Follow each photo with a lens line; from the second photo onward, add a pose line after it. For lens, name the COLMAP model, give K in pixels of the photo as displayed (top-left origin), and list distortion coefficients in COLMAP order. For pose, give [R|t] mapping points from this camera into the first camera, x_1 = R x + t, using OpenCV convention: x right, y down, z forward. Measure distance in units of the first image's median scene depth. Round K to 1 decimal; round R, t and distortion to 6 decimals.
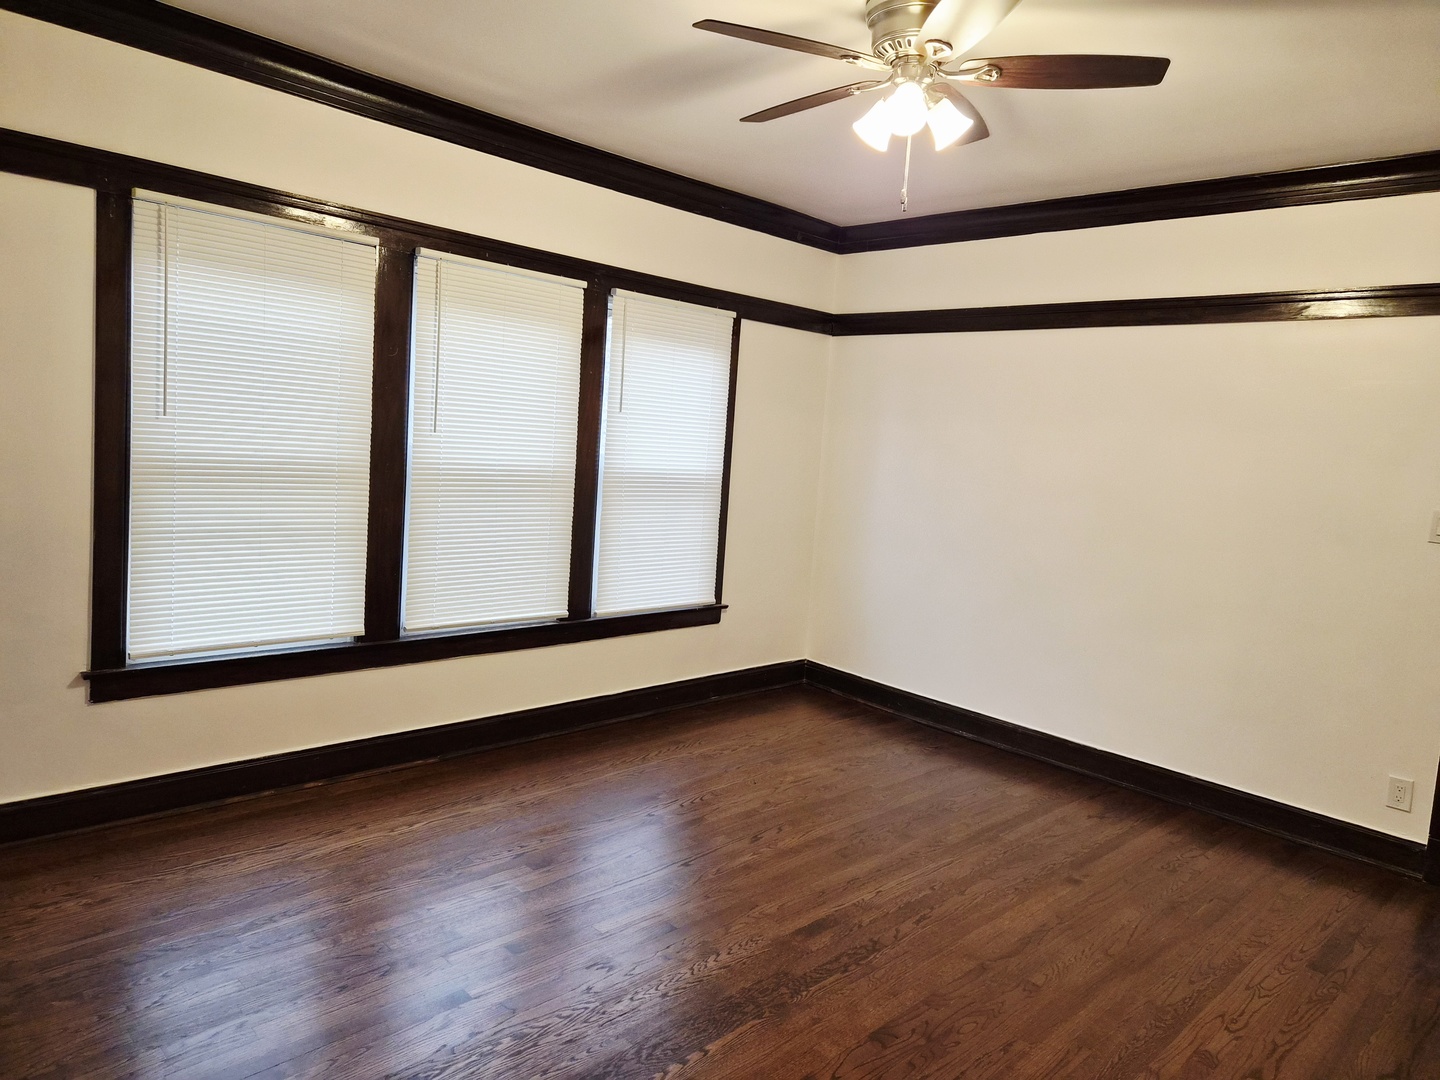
lens RADIAL K [[973.4, 0, 741.6], [0, 973.4, 522.1], [0, 0, 1]] dist [0.088376, -0.072859]
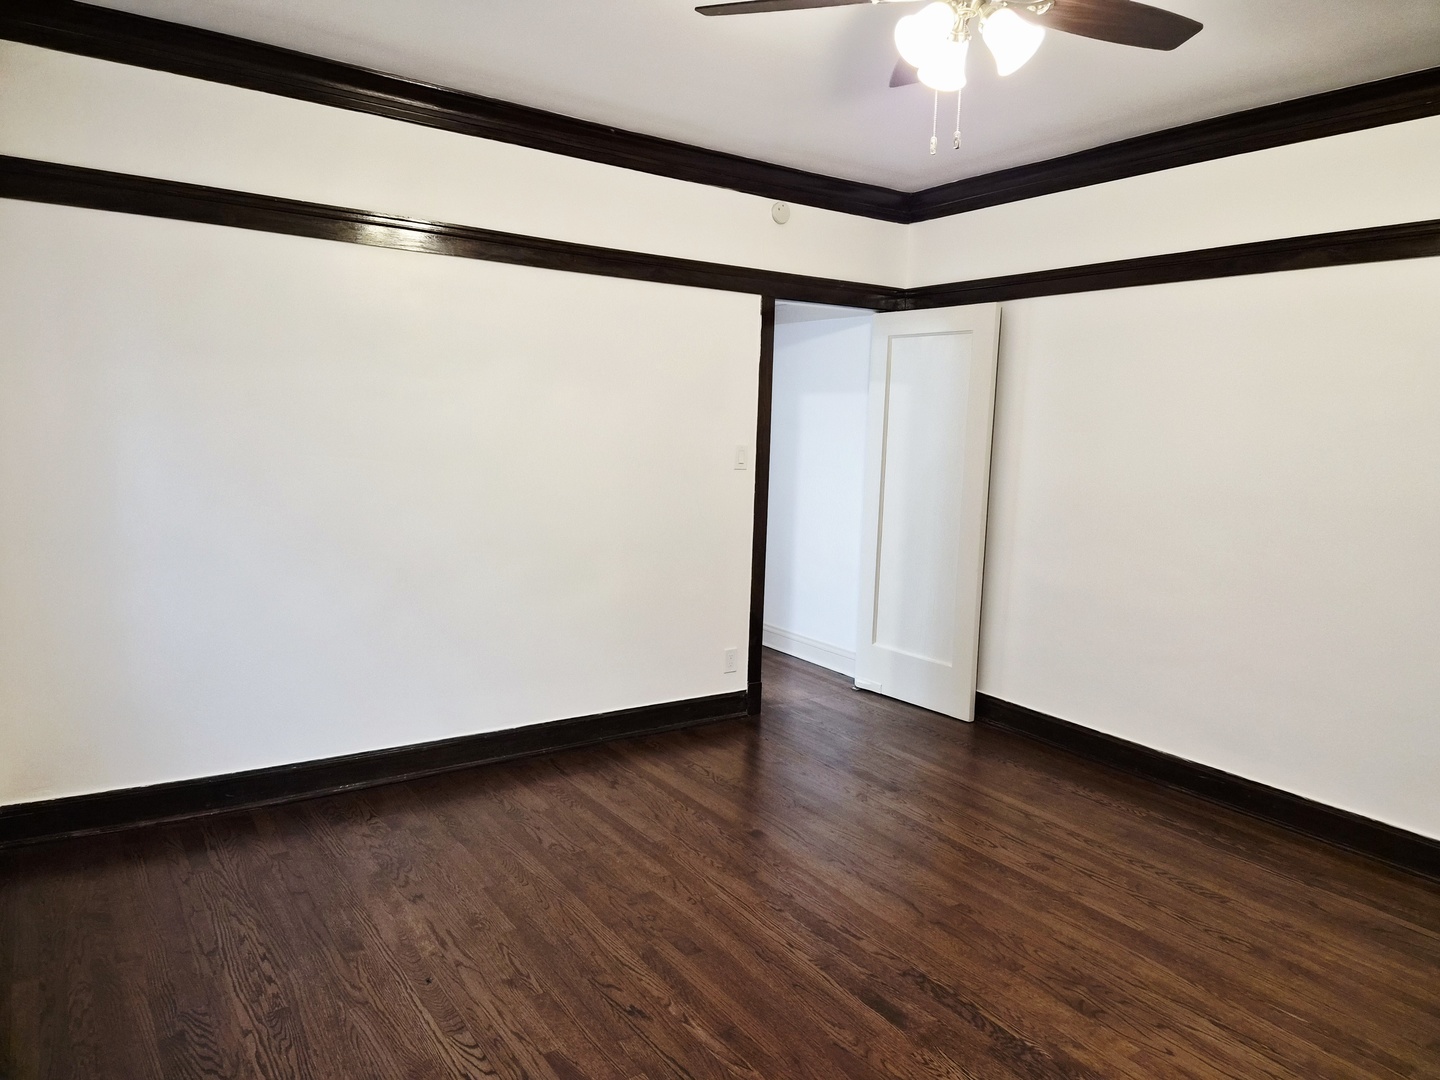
lens RADIAL K [[969.4, 0, 729.6], [0, 969.4, 536.1], [0, 0, 1]] dist [0.081765, -0.071613]
pose [[0.178409, -0.184916, 0.966425, -0.533510], [0.064954, 0.982253, 0.175953, -0.109680], [-0.981810, 0.031381, 0.187254, 0.744521]]
